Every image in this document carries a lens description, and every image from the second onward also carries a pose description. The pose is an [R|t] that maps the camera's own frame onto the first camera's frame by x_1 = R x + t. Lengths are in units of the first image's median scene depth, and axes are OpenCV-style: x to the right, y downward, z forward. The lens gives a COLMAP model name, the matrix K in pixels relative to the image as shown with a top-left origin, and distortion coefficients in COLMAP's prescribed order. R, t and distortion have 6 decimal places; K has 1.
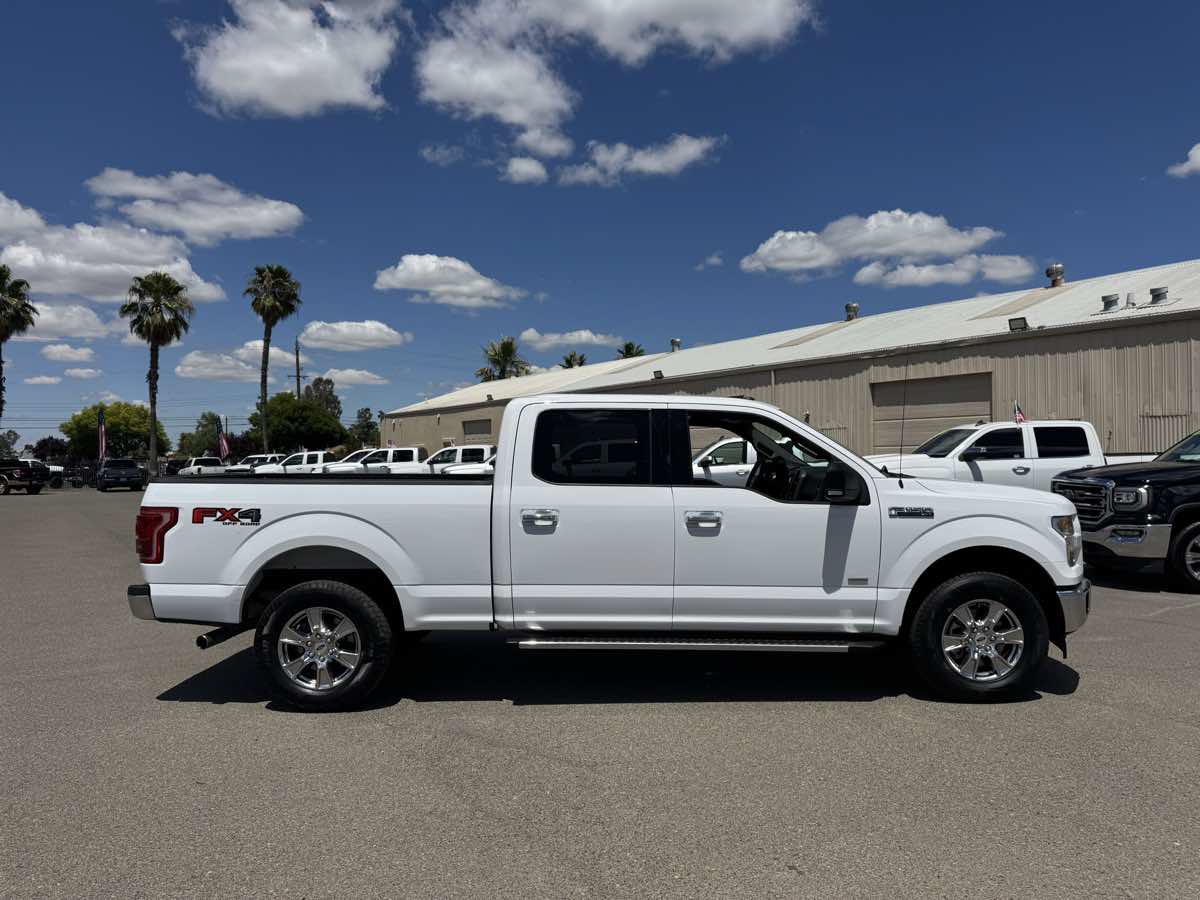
lens RADIAL K [[852.9, 0, 600.0], [0, 852.9, 450.0], [0, 0, 1]] dist [0.067523, -0.087739]
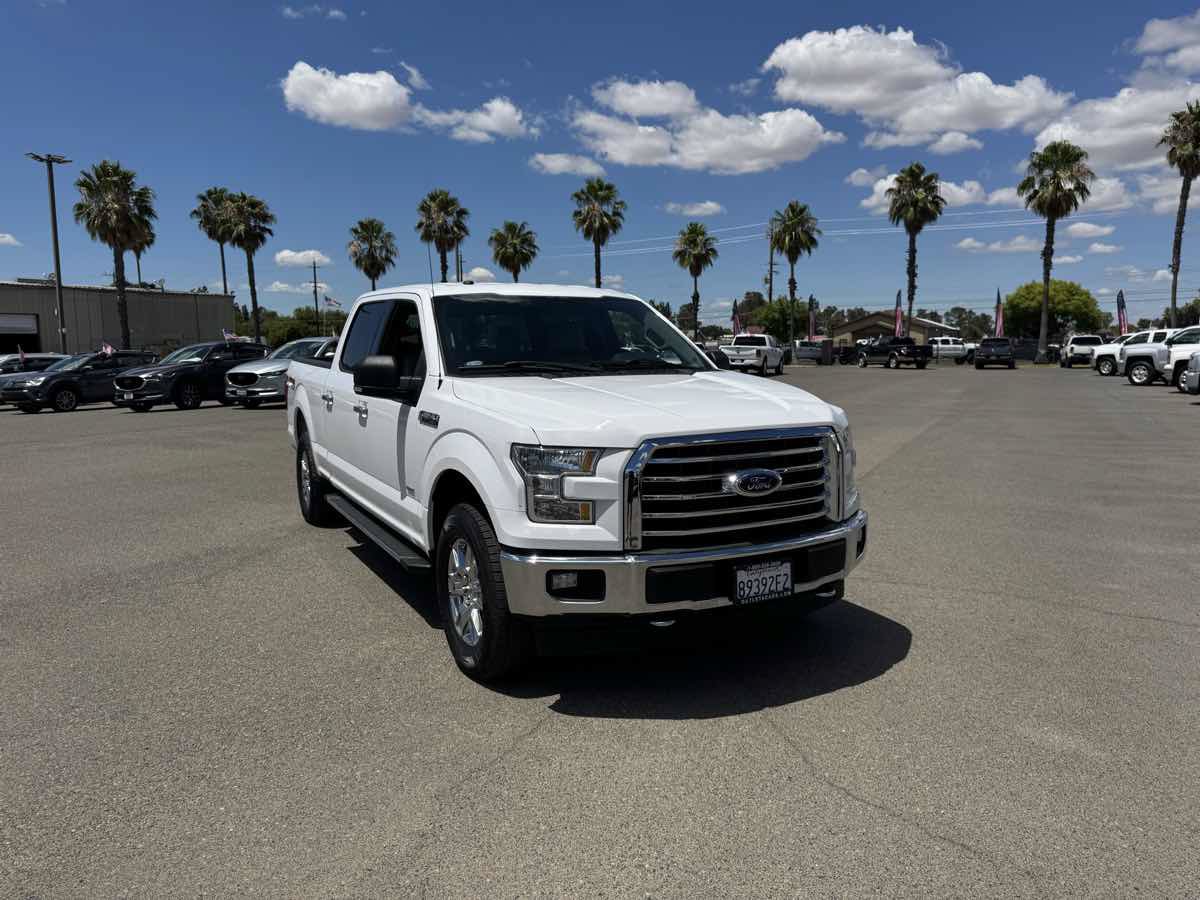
lens RADIAL K [[852.9, 0, 600.0], [0, 852.9, 450.0], [0, 0, 1]] dist [0.067523, -0.087739]
pose [[0.481051, 0.112643, -0.869426, 0.114314], [0.011206, 0.990840, 0.134573, -0.000606], [0.876621, -0.074479, 0.475382, 0.074223]]
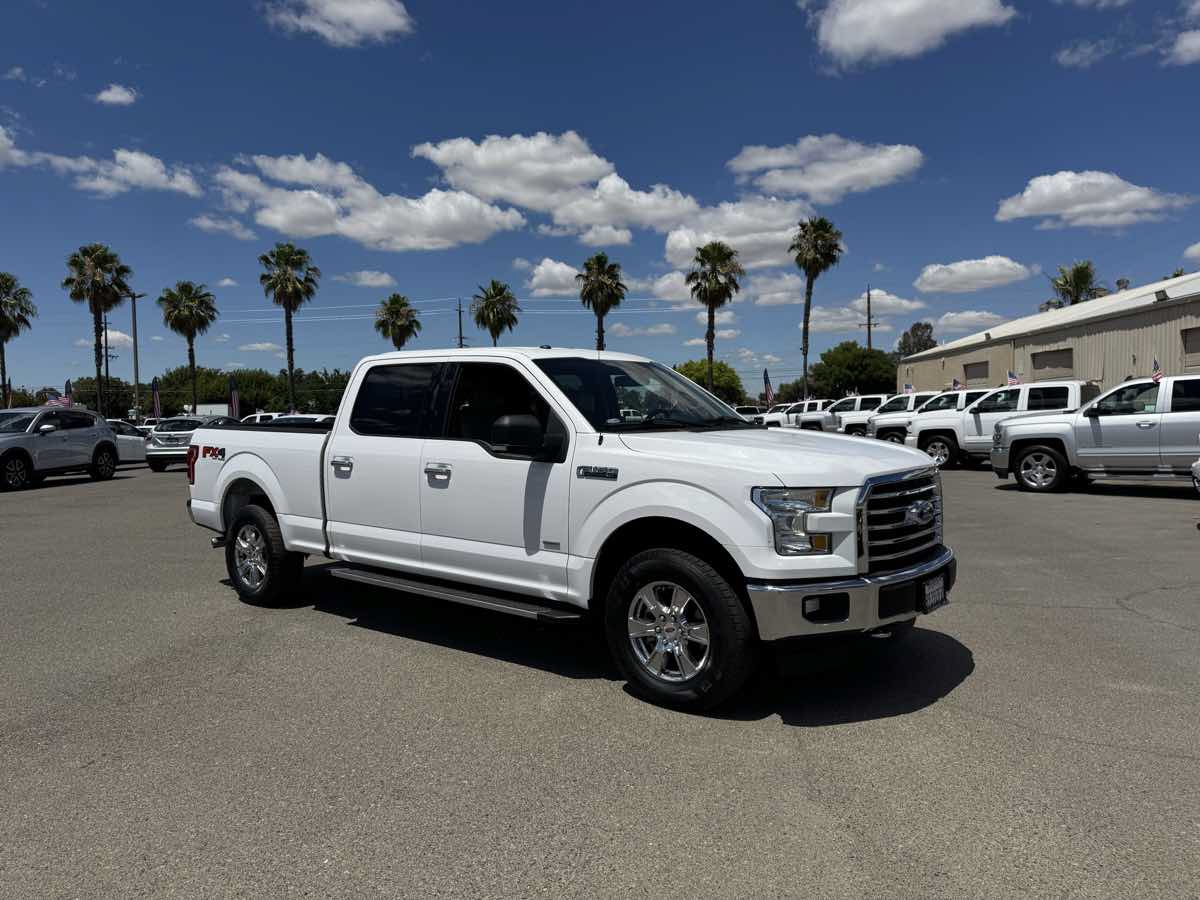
lens RADIAL K [[852.9, 0, 600.0], [0, 852.9, 450.0], [0, 0, 1]] dist [0.067523, -0.087739]
pose [[0.770735, 0.026548, -0.636603, 0.090264], [0.012530, 0.998307, 0.056803, 0.000059], [0.637033, -0.051757, 0.769097, 0.033378]]
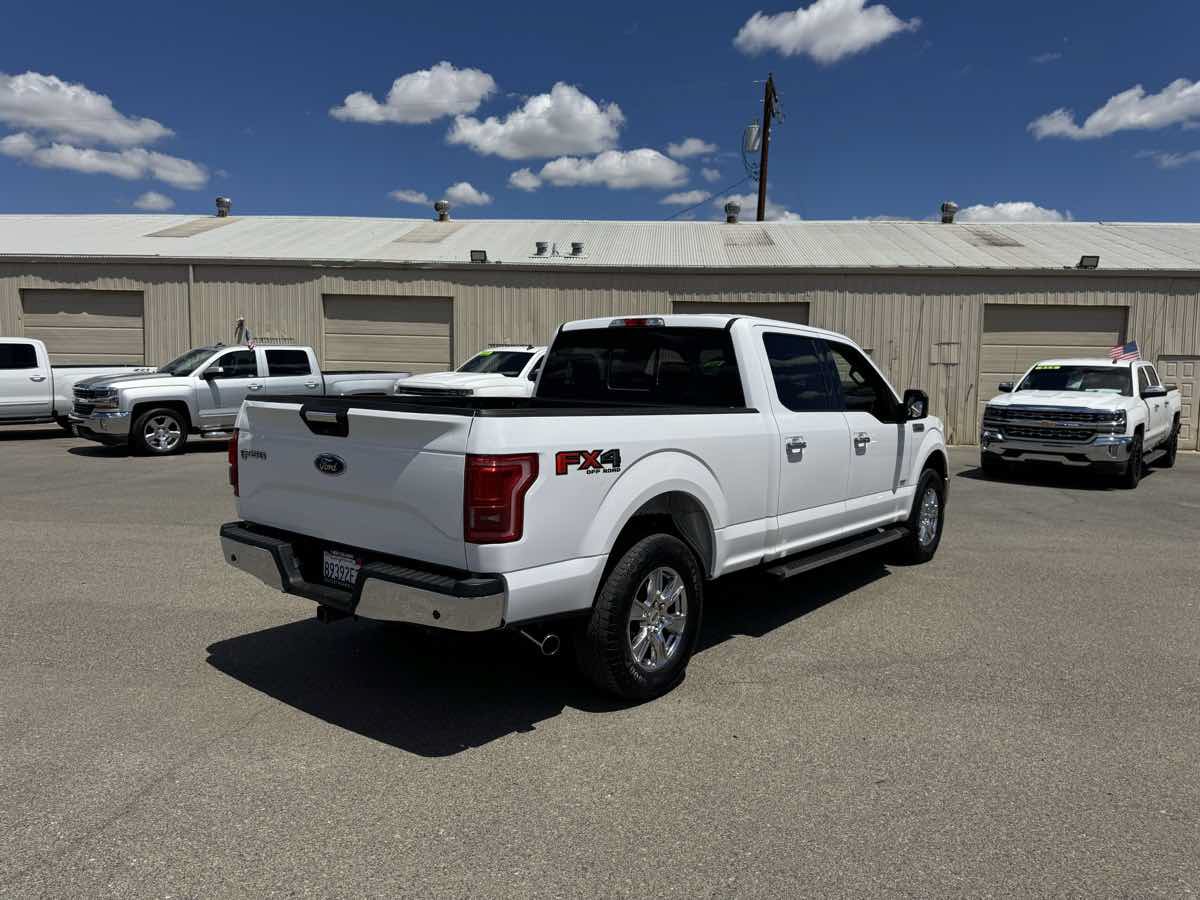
lens RADIAL K [[852.9, 0, 600.0], [0, 852.9, 450.0], [0, 0, 1]] dist [0.067523, -0.087739]
pose [[0.617340, -0.048396, 0.785206, -0.096709], [-0.033575, 0.995576, 0.087759, 0.000556], [-0.785979, -0.080540, 0.612984, 0.055895]]
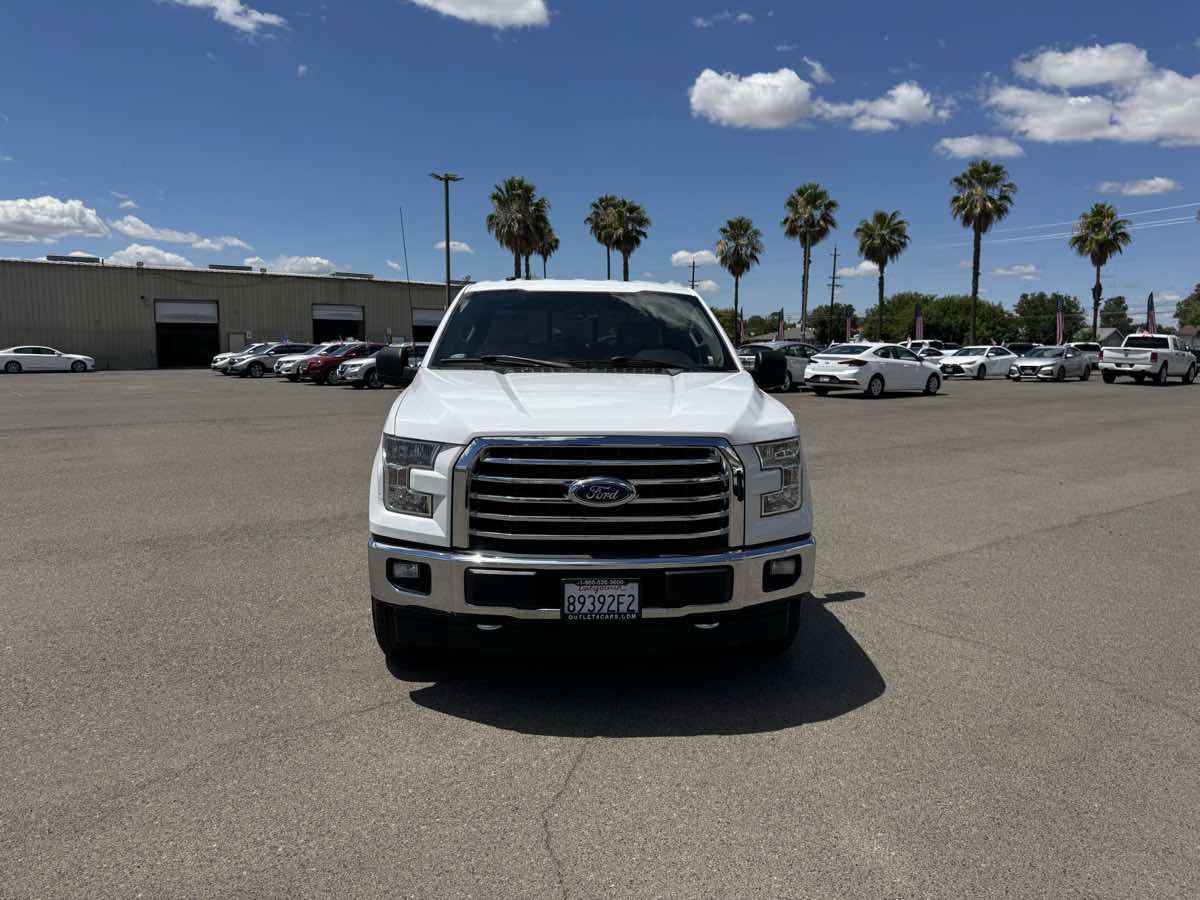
lens RADIAL K [[852.9, 0, 600.0], [0, 852.9, 450.0], [0, 0, 1]] dist [0.067523, -0.087739]
pose [[0.066411, 0.136730, -0.988380, 0.123007], [-0.002767, 0.990588, 0.136849, -0.000371], [0.997789, -0.006353, 0.066164, 0.113039]]
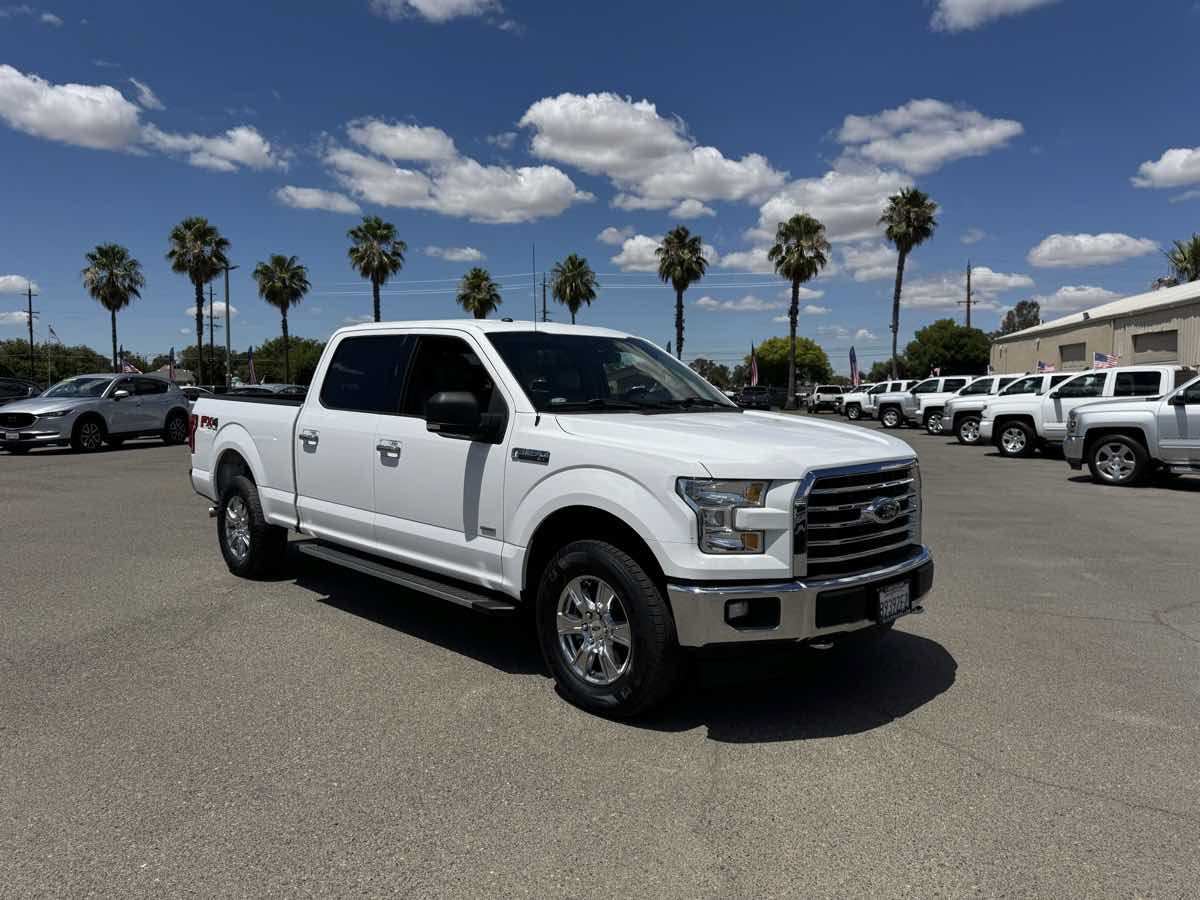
lens RADIAL K [[852.9, 0, 600.0], [0, 852.9, 450.0], [0, 0, 1]] dist [0.067523, -0.087739]
pose [[0.701406, 0.064662, -0.709823, 0.096651], [-0.006124, 0.996386, 0.084715, -0.000118], [0.712736, -0.055072, 0.699267, 0.047877]]
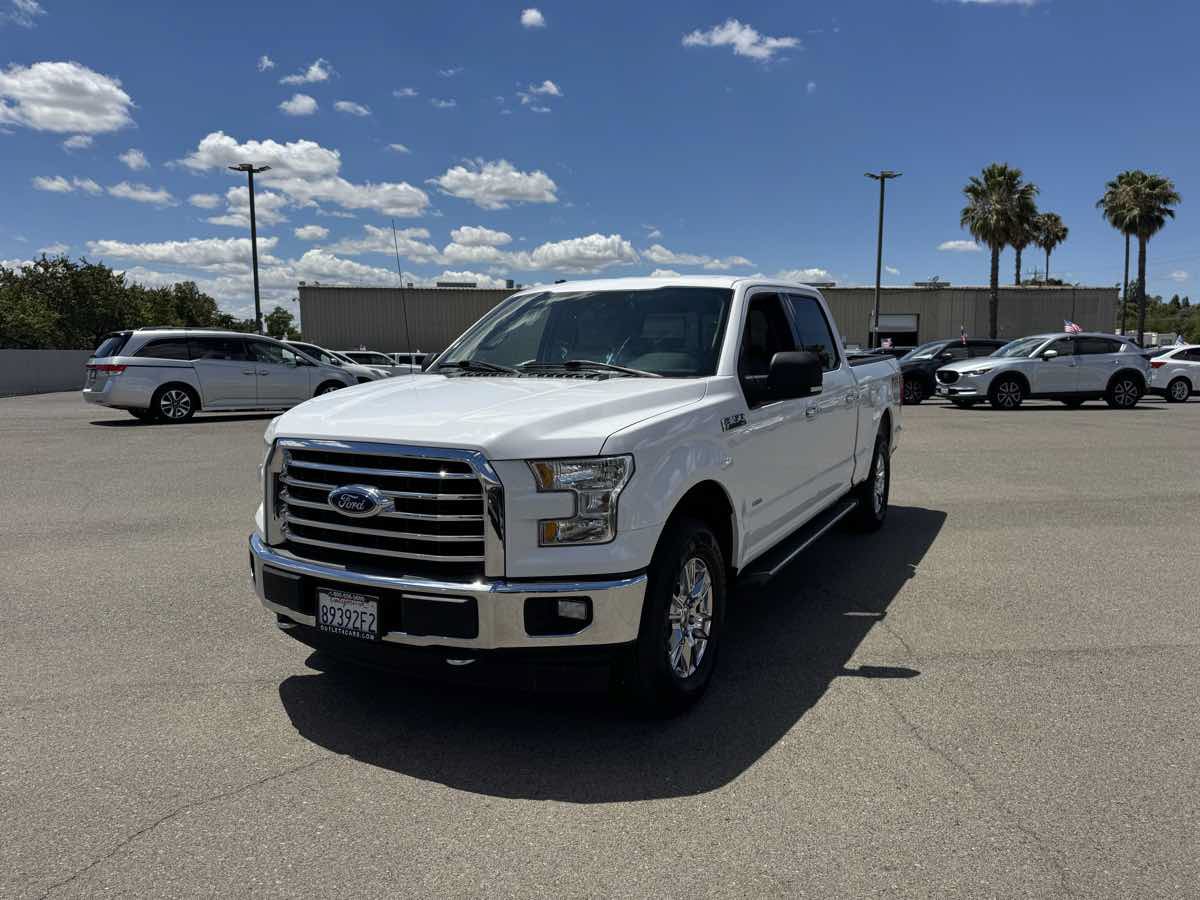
lens RADIAL K [[854.2, 0, 596.3], [0, 854.2, 465.5], [0, 0, 1]] dist [0.054764, -0.082505]
pose [[-0.473643, 0.131663, -0.870820, 0.104942], [0.020380, 0.990136, 0.138619, 0.000868], [0.880481, 0.047909, -0.471654, 0.160764]]
